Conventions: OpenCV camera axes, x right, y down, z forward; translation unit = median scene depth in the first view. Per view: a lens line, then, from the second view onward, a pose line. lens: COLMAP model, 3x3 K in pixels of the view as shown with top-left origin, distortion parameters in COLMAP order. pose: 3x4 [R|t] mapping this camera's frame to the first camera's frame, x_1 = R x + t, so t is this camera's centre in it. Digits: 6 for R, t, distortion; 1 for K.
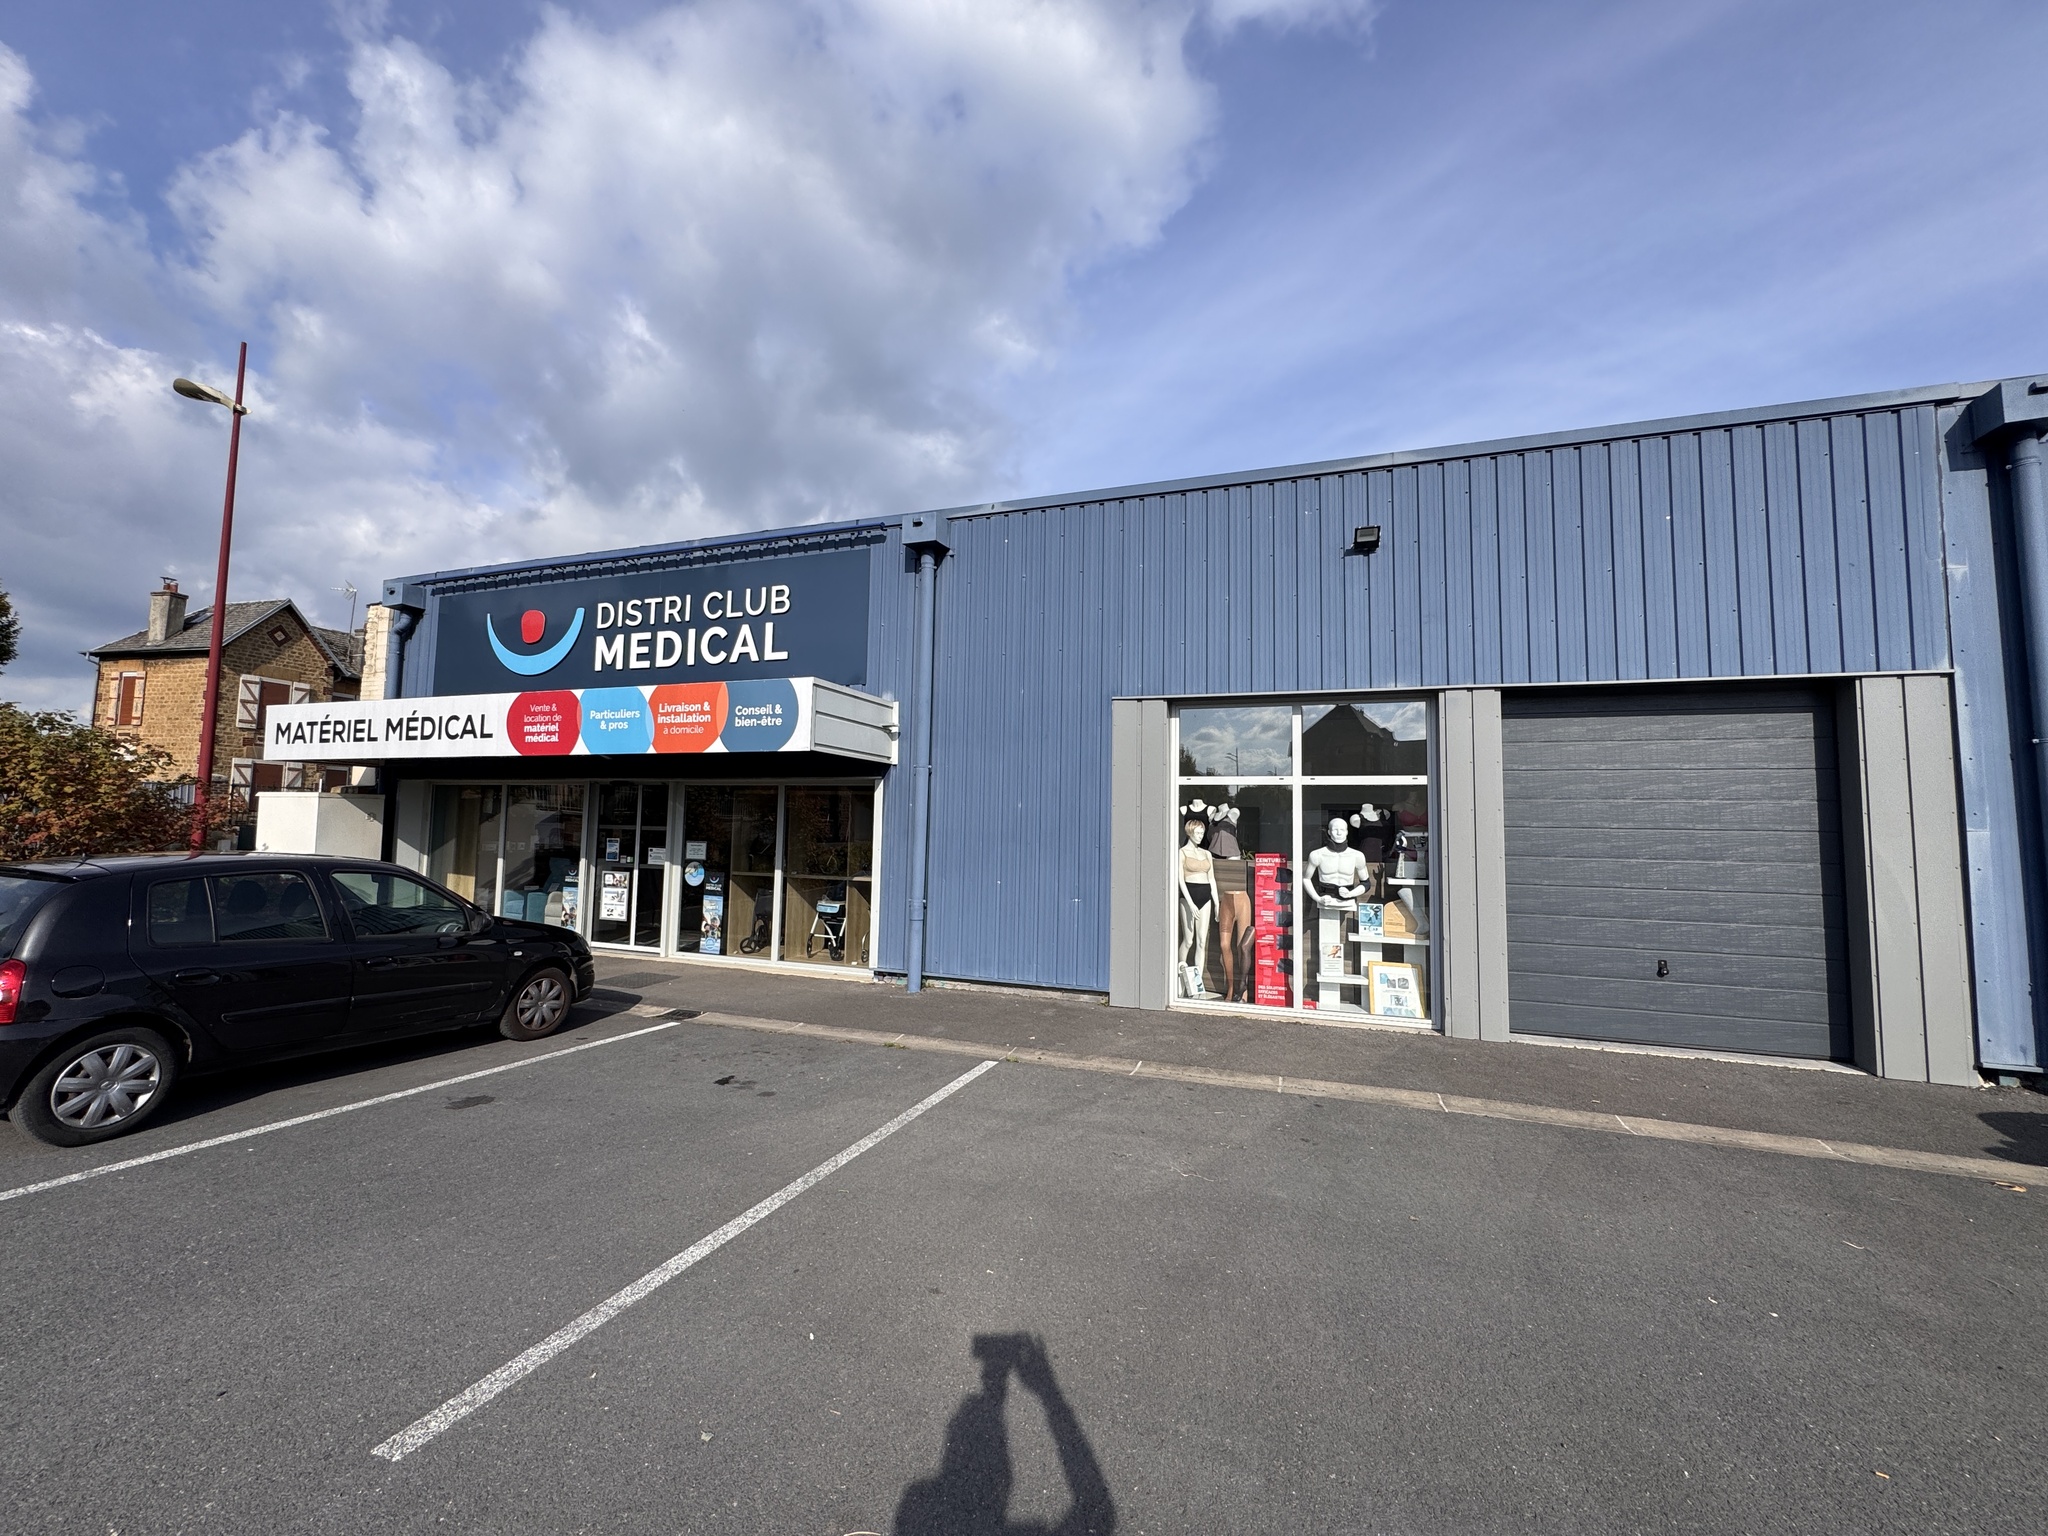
lens RADIAL K [[823.0, 0, 1020.9], [0, 823.0, 772.7], [0, 0, 1]] dist [-0.006558, 0.002269]
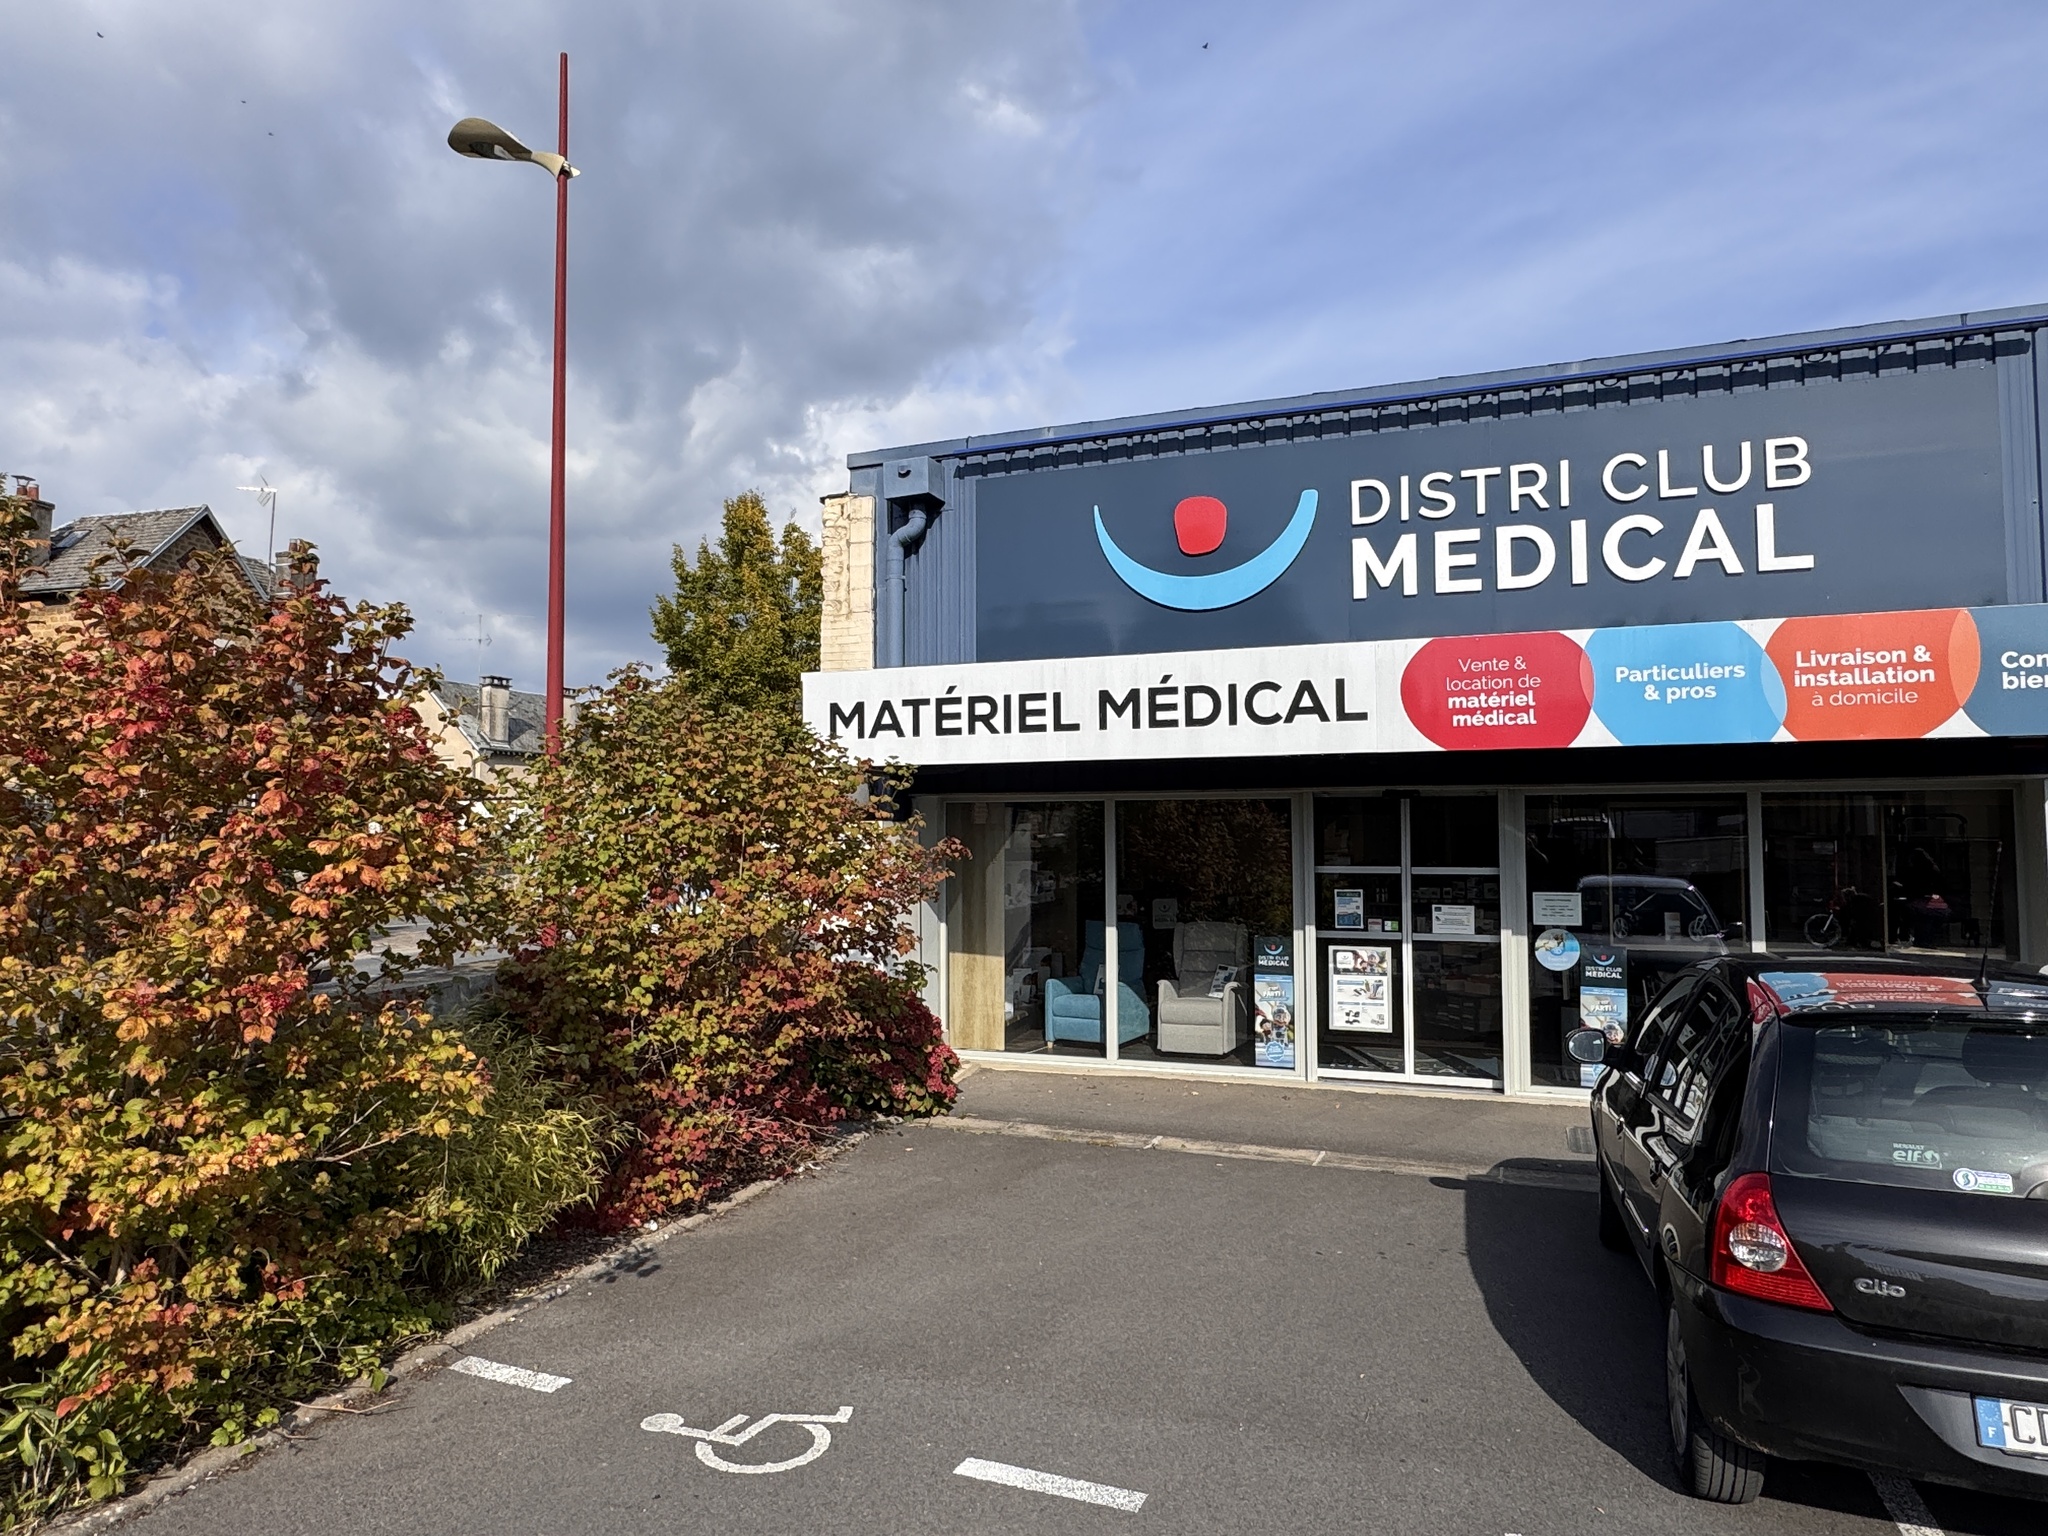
lens RADIAL K [[1213.7, 0, 1025.3], [0, 1213.7, 765.0], [0, 0, 1]] dist [0.004225, -0.003641]
pose [[0.999737, -0.022878, -0.001482, -0.794491], [0.022893, 0.999677, 0.011014, -0.024137], [0.001230, -0.011045, 0.999938, 0.161430]]
